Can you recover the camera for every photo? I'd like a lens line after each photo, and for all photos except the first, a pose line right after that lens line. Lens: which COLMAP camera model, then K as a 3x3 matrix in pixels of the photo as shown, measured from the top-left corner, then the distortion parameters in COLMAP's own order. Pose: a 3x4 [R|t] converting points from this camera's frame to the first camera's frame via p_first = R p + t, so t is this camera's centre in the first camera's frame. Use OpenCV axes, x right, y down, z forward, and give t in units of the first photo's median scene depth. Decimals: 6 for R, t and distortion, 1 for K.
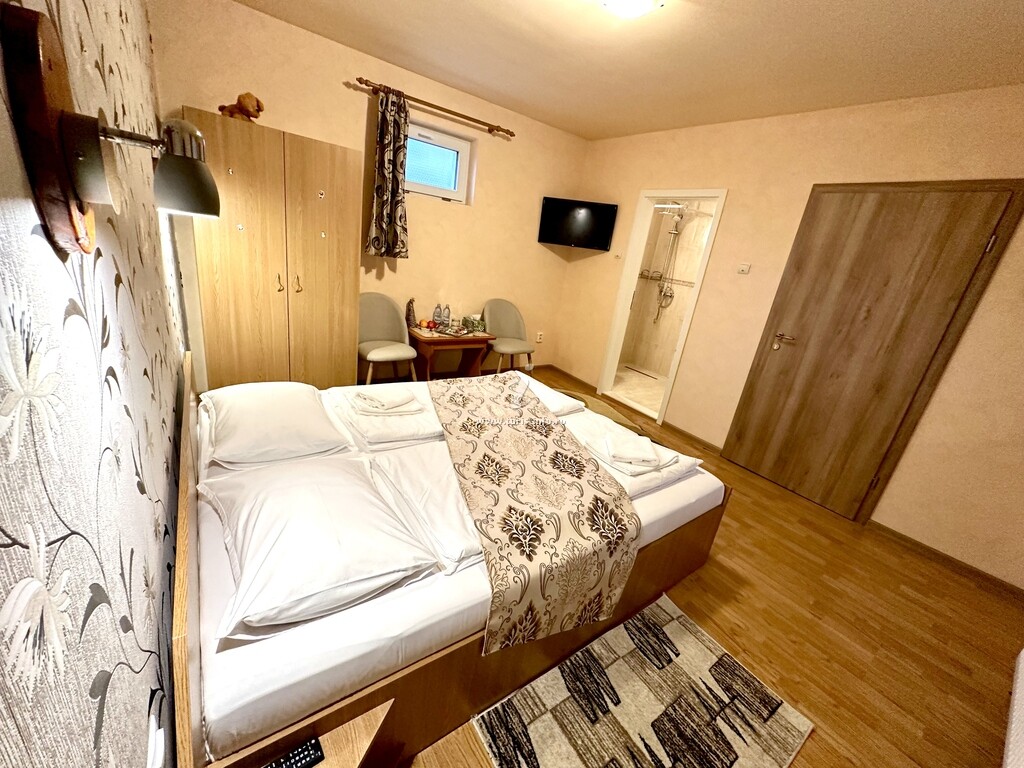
lens RADIAL K [[410.2, 0, 512.0], [0, 410.2, 384.0], [0, 0, 1]] dist [-0.001450, -0.000278]
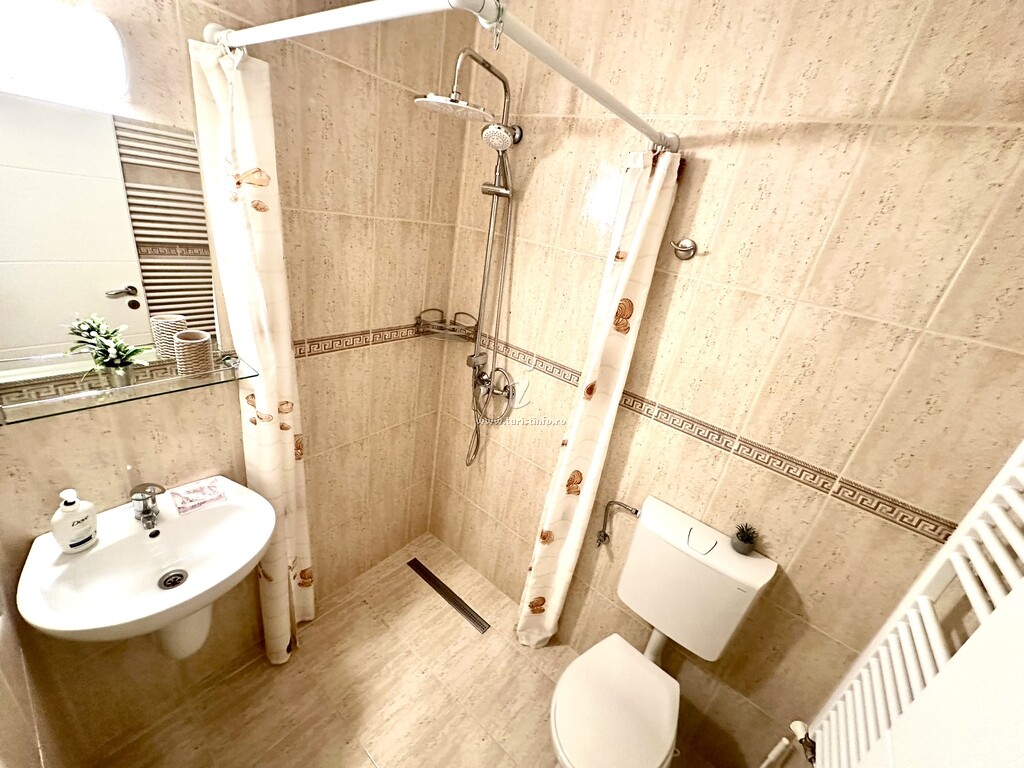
lens RADIAL K [[410.2, 0, 512.0], [0, 410.2, 384.0], [0, 0, 1]] dist [-0.001450, -0.000278]
pose [[0.963009, -0.096257, 0.251691, 0.308180], [0.064485, 0.989206, 0.131583, -0.263762], [-0.261640, -0.110486, 0.958821, 0.683073]]
